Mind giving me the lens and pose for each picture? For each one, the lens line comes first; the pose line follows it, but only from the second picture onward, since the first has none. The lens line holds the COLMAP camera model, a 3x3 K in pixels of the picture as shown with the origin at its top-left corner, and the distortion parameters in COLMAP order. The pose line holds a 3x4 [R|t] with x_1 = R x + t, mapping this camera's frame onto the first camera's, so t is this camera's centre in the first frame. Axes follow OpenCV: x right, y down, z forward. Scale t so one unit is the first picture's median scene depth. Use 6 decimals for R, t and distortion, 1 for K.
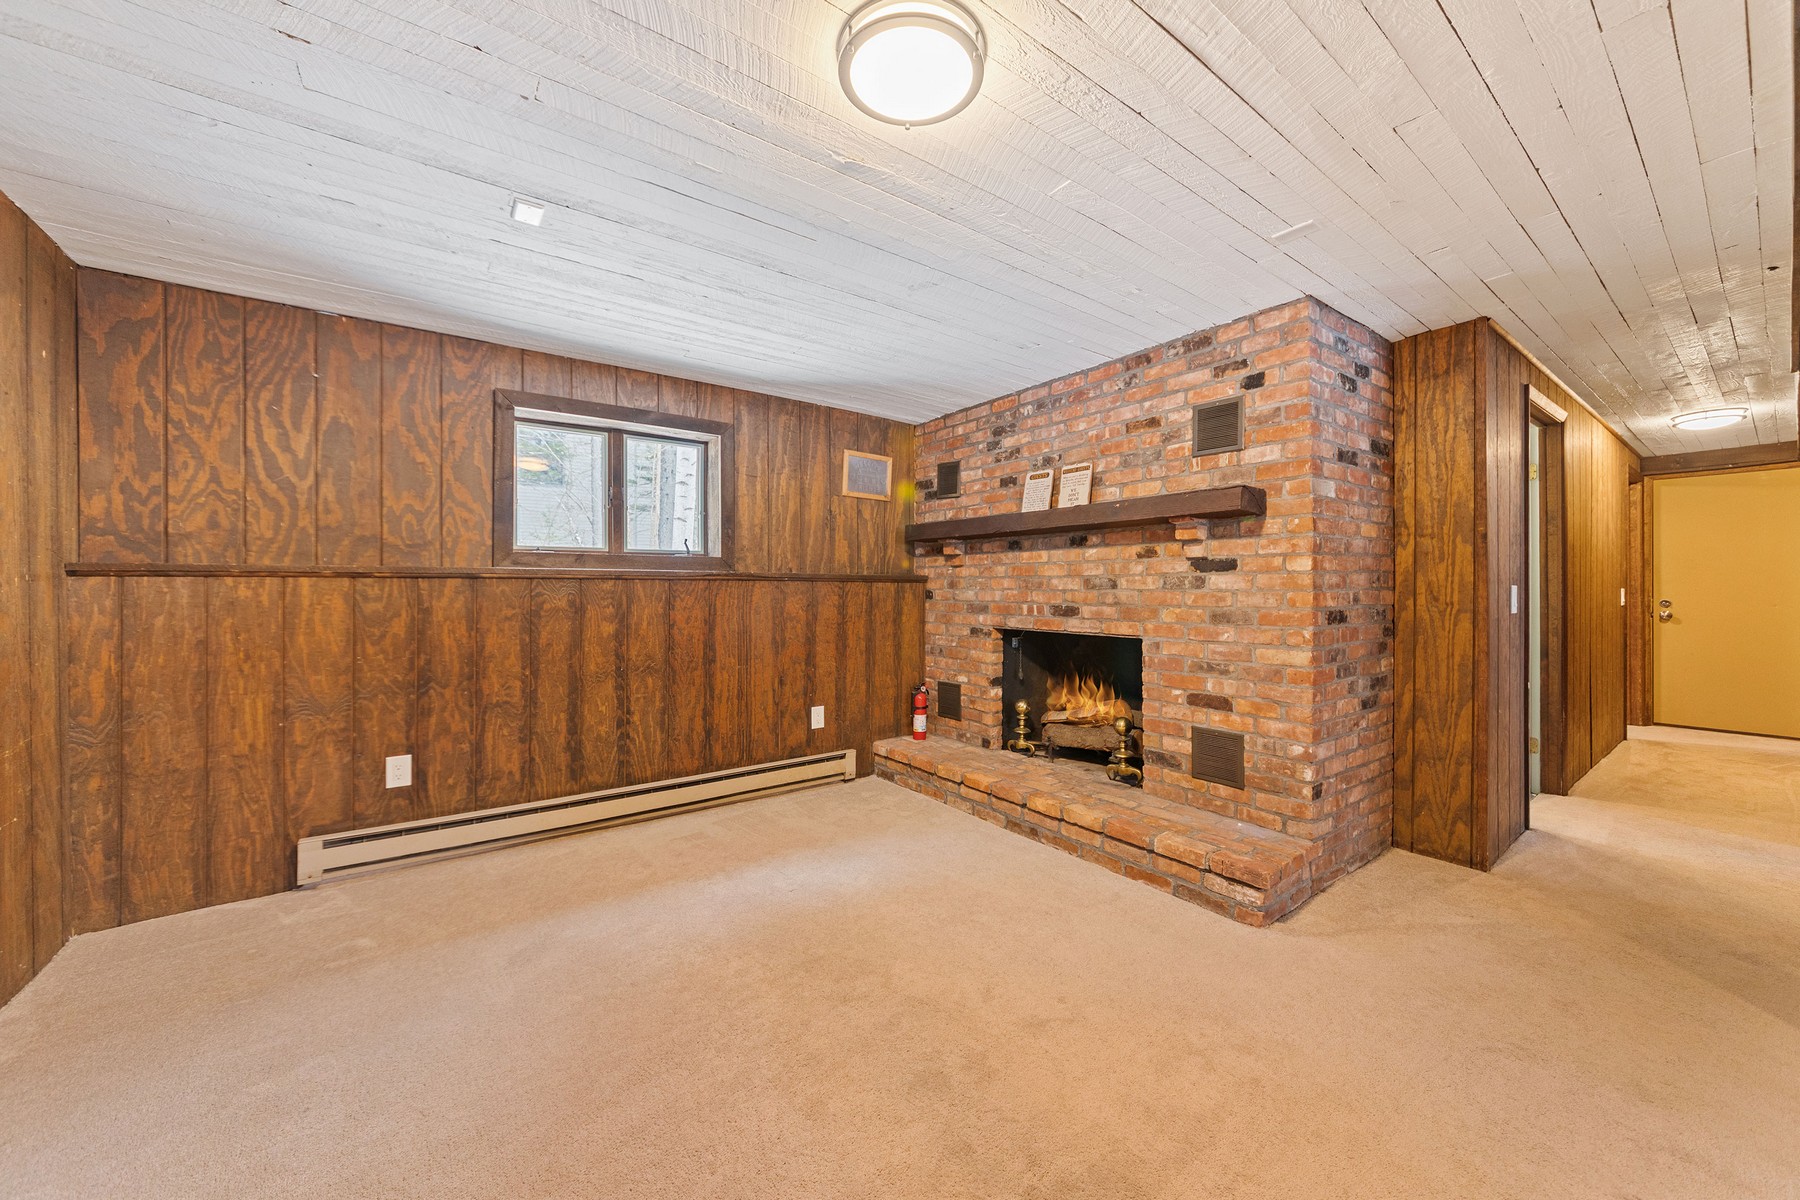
lens RADIAL K [[683.8, 0, 896.9], [0, 683.8, 596.4], [0, 0, 1]] dist [-0.000980, -0.000125]
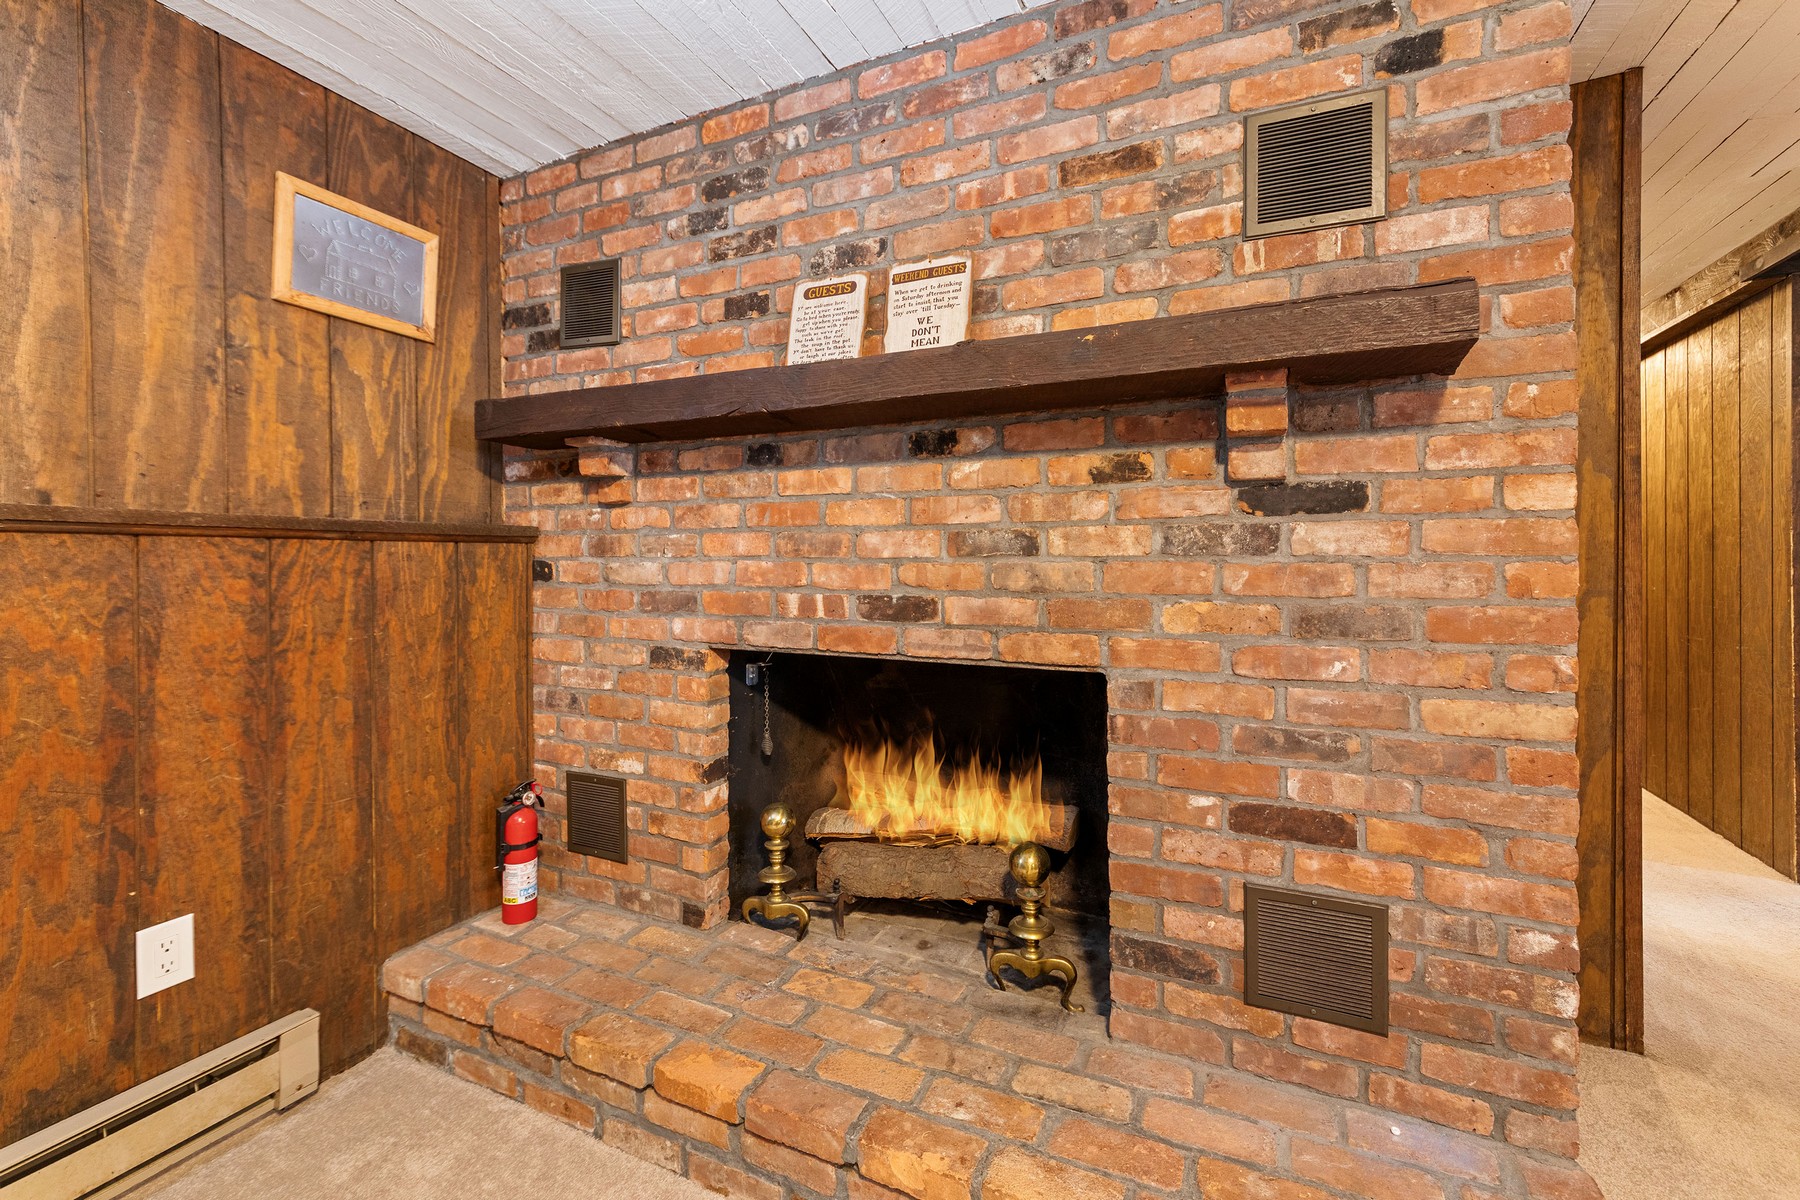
lens RADIAL K [[778.7, 0, 919.8], [0, 778.7, 564.9], [0, 0, 1]] dist [-0.001561, -0.000192]
pose [[0.875886, -0.008748, 0.482438, 0.025202], [0.008843, 0.999959, 0.002077, -0.006877], [-0.482436, 0.002447, 0.875928, 0.596084]]
